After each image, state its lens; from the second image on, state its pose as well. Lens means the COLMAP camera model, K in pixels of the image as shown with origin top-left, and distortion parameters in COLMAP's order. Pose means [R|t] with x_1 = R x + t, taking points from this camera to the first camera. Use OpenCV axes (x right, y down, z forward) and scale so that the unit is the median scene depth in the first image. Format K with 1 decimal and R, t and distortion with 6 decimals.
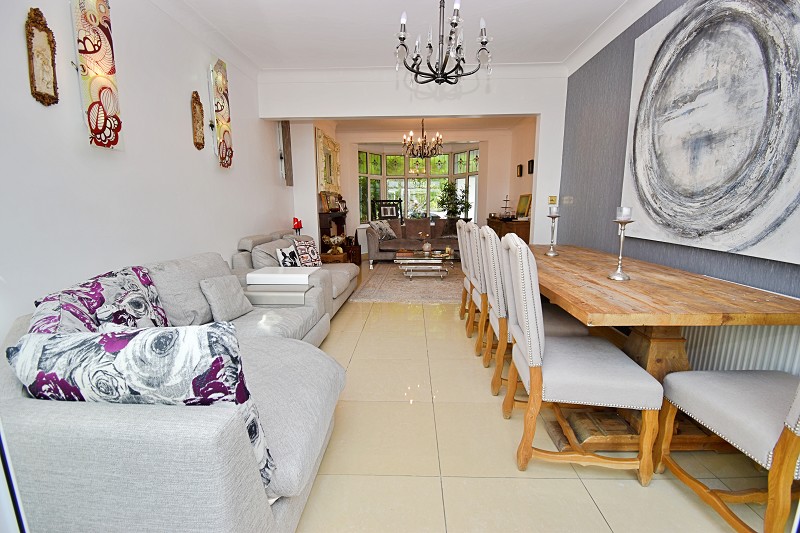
lens RADIAL K [[352.6, 0, 400.0], [0, 352.6, 266.5], [0, 0, 1]] dist [0.025717, -0.028843]
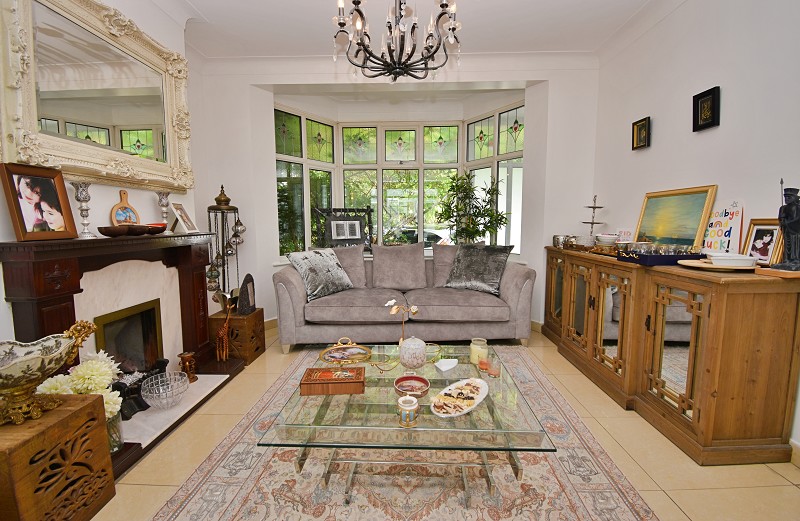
lens RADIAL K [[360.7, 0, 400.0], [0, 360.7, 260.5], [0, 0, 1]] dist [-0.017810, -0.001311]
pose [[0.999931, -0.000008, 0.011775, 0.044154], [0.000732, 0.998105, -0.061526, -0.079059], [-0.011752, 0.061530, 0.998036, 0.476991]]
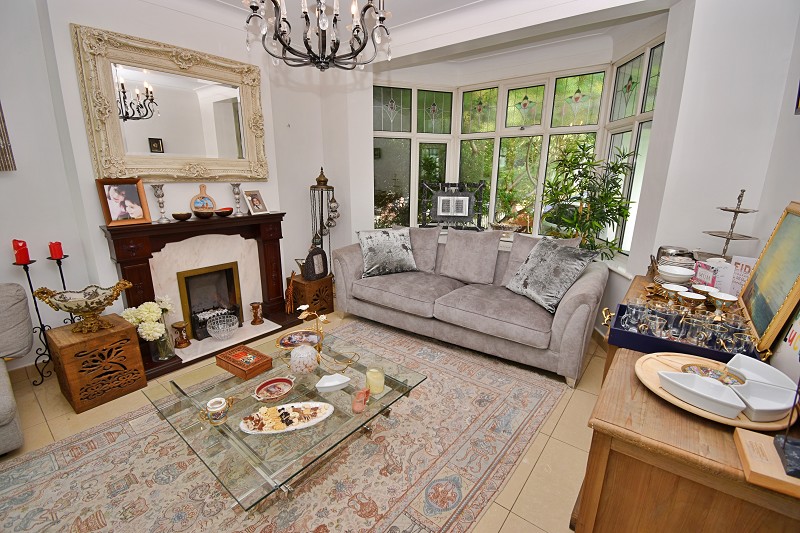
lens RADIAL K [[352.6, 0, 400.0], [0, 352.6, 266.5], [0, 0, 1]] dist [0.025717, -0.028843]
pose [[0.804004, 0.162455, -0.572002, 0.221639], [-0.110993, 0.986050, 0.124038, -0.128966], [0.584173, -0.036239, 0.810820, 0.553704]]
